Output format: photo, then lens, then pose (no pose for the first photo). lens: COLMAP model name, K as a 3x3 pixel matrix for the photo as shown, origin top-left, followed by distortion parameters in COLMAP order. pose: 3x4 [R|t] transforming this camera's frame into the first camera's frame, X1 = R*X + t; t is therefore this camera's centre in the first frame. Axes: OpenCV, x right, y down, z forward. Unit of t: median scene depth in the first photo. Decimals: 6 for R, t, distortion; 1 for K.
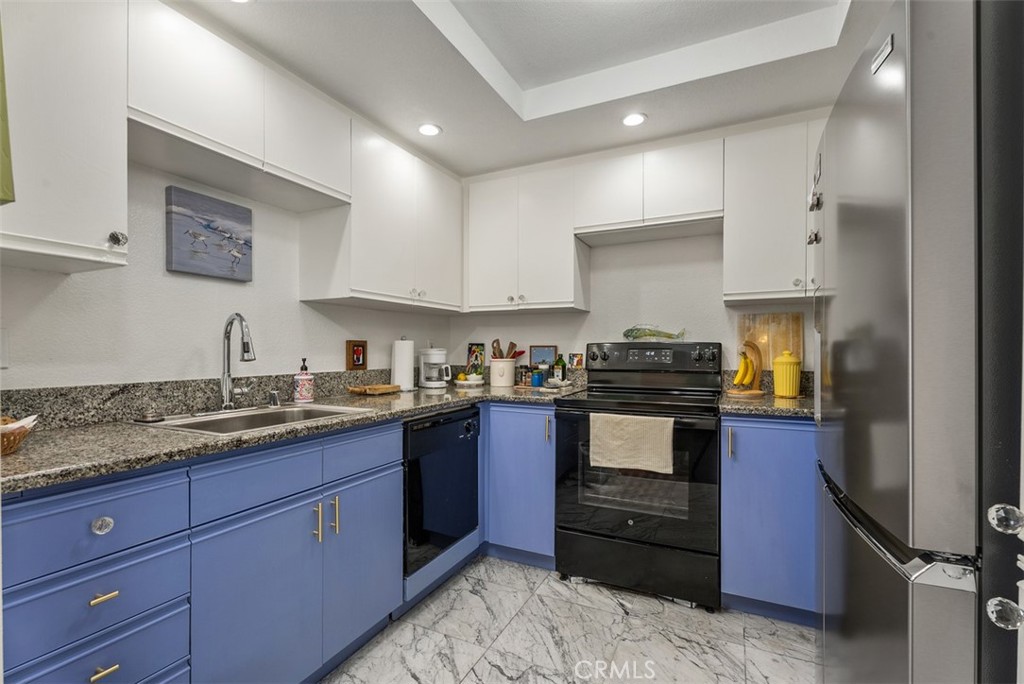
lens RADIAL K [[456.6, 0, 507.7], [0, 456.6, 355.0], [0, 0, 1]] dist [-0.000085, -0.001963]
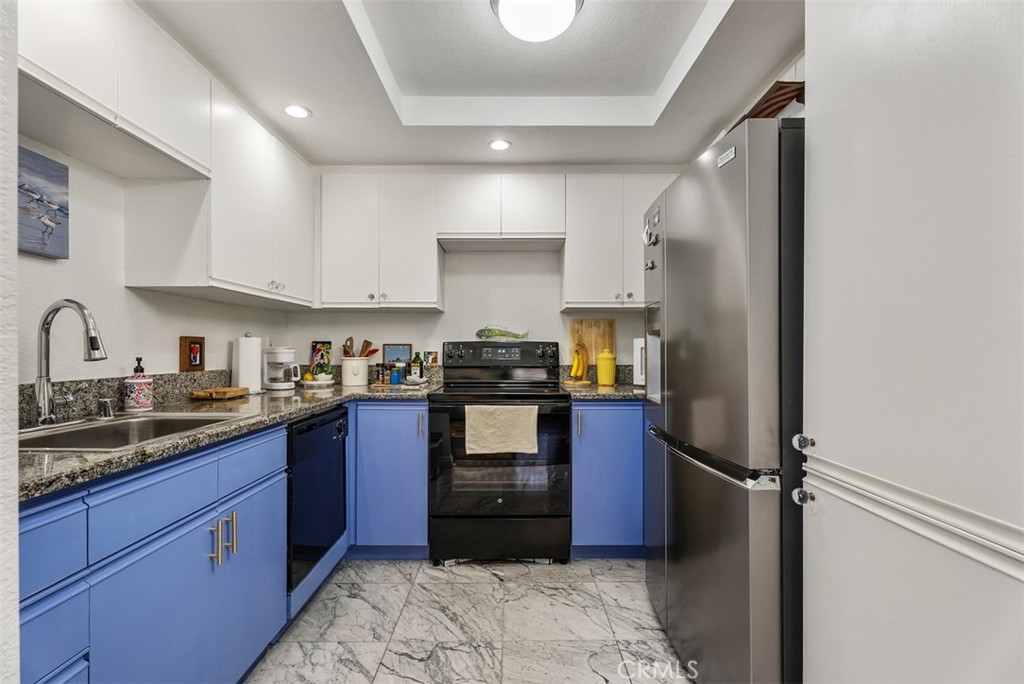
lens RADIAL K [[456.6, 0, 509.2], [0, 456.6, 353.3], [0, 0, 1]] dist [-0.000085, -0.001963]
pose [[0.897124, -0.003497, 0.441766, -0.204240], [0.005028, 0.999985, -0.002295, 0.004771], [-0.441751, 0.004280, 0.897128, -0.025287]]
